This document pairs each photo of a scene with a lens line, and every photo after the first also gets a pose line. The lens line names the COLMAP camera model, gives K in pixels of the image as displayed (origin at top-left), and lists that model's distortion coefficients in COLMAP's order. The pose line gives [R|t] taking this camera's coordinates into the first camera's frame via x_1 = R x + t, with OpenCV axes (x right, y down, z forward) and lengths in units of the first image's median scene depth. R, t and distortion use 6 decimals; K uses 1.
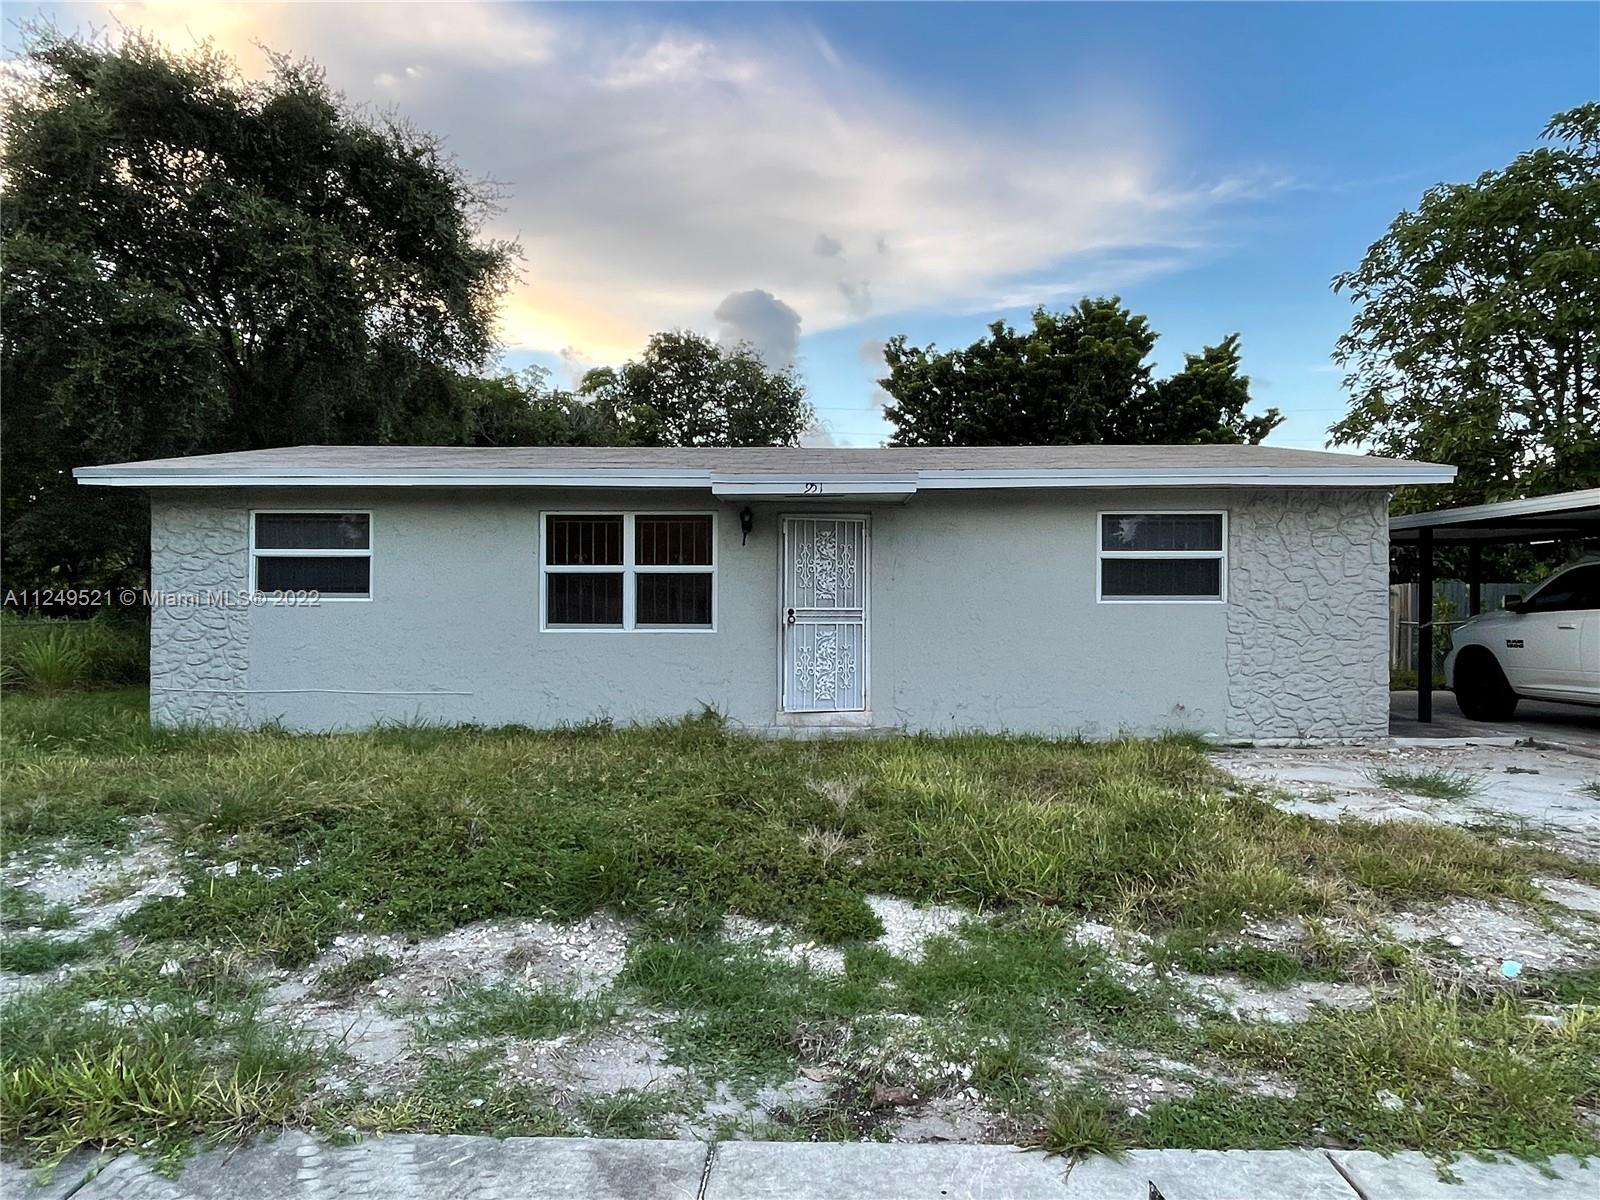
lens RADIAL K [[1008.1, 0, 798.1], [0, 1008.1, 602.6], [0, 0, 1]] dist [-0.003193, -0.005075]
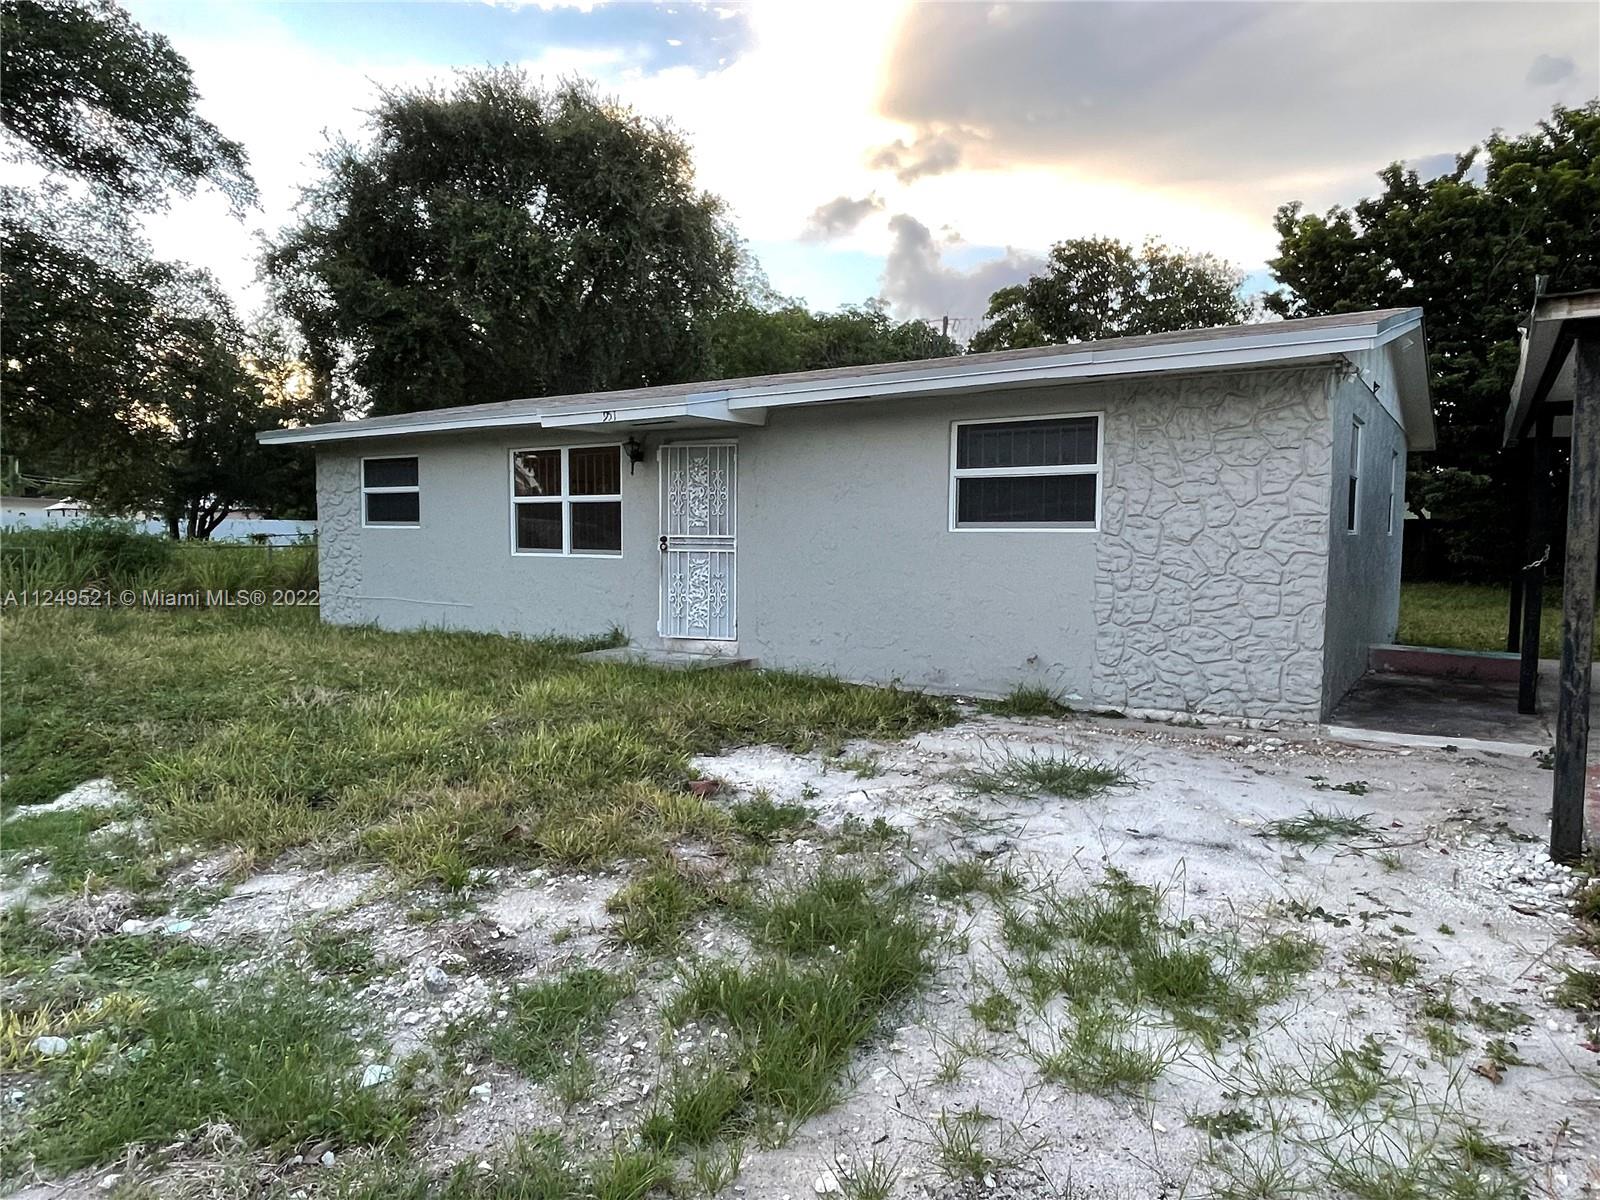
lens RADIAL K [[1008.1, 0, 796.9], [0, 1008.1, 605.7], [0, 0, 1]] dist [-0.003193, -0.005075]
pose [[0.838190, 0.042031, -0.543757, 0.649035], [-0.000360, 0.997068, 0.076514, -0.001744], [0.545379, -0.063938, 0.835747, 0.216167]]
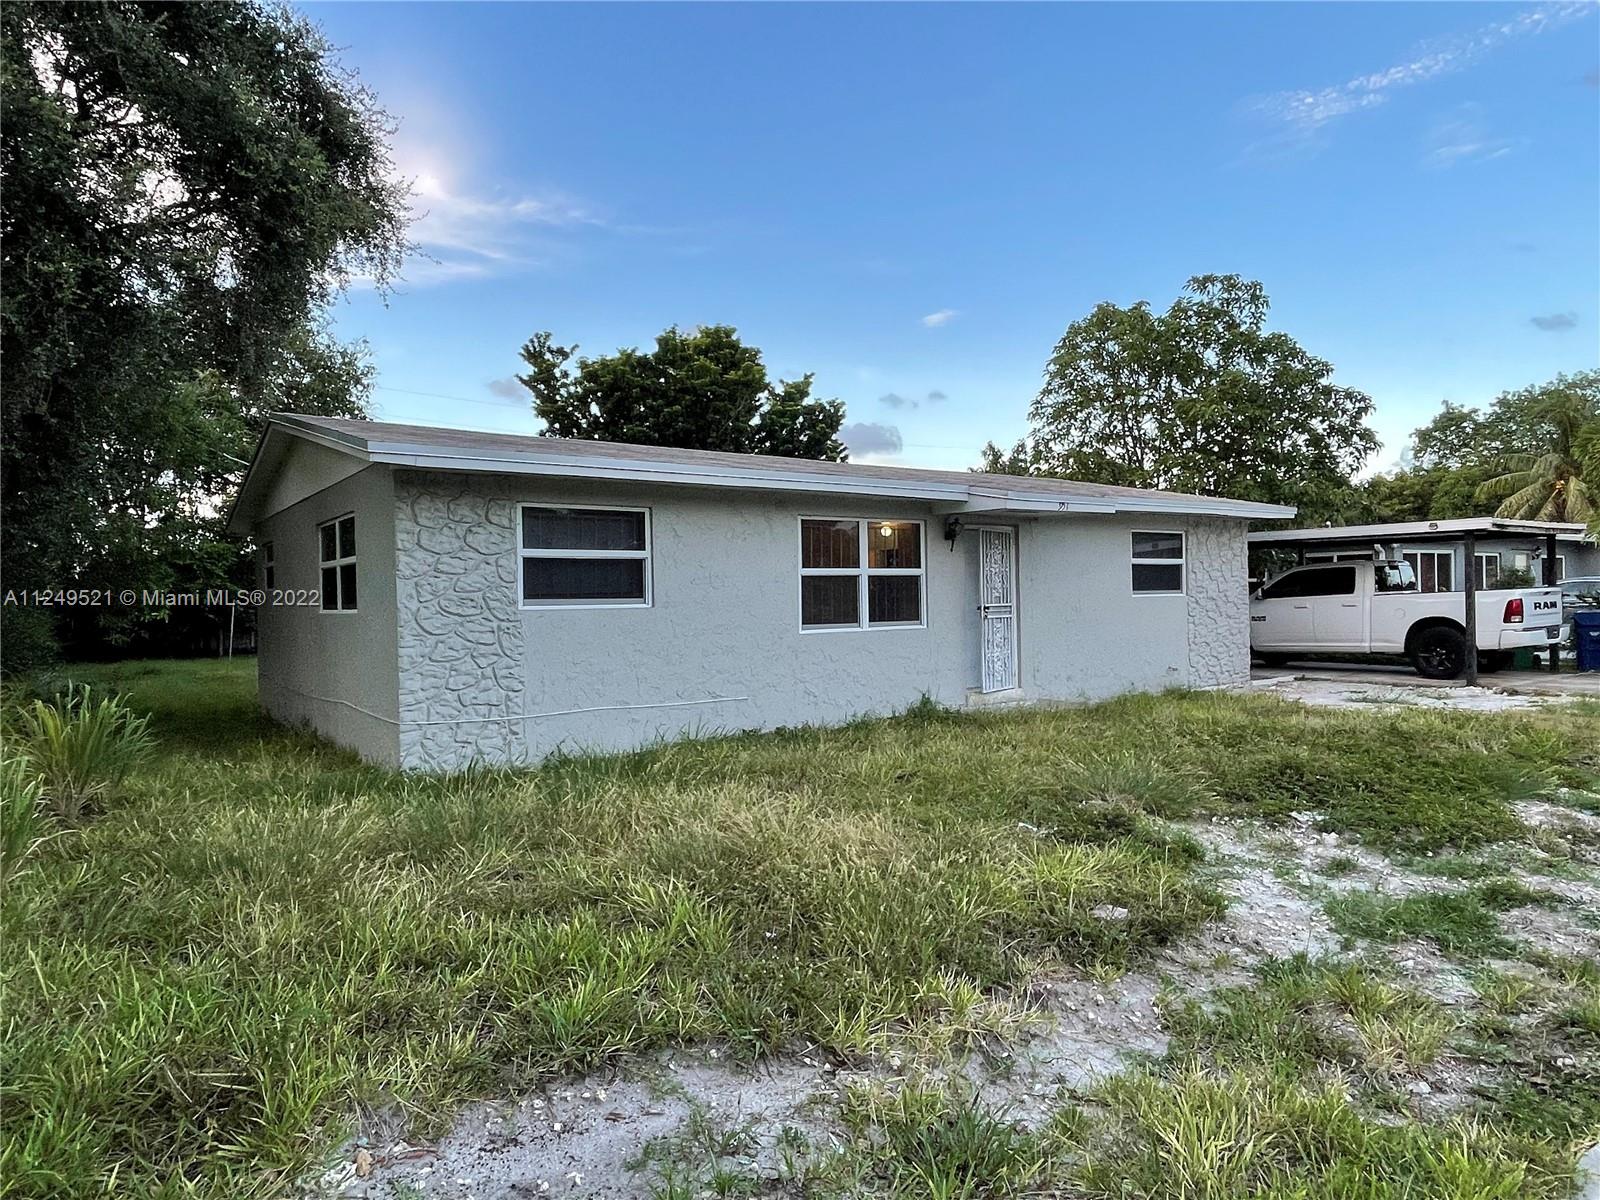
lens RADIAL K [[1008.1, 0, 795.3], [0, 1008.1, 598.0], [0, 0, 1]] dist [-0.003193, -0.005075]
pose [[0.795150, -0.016446, 0.606190, -0.887923], [0.019709, 0.999805, 0.001272, -0.008460], [-0.606093, 0.010936, 0.795319, 0.189202]]
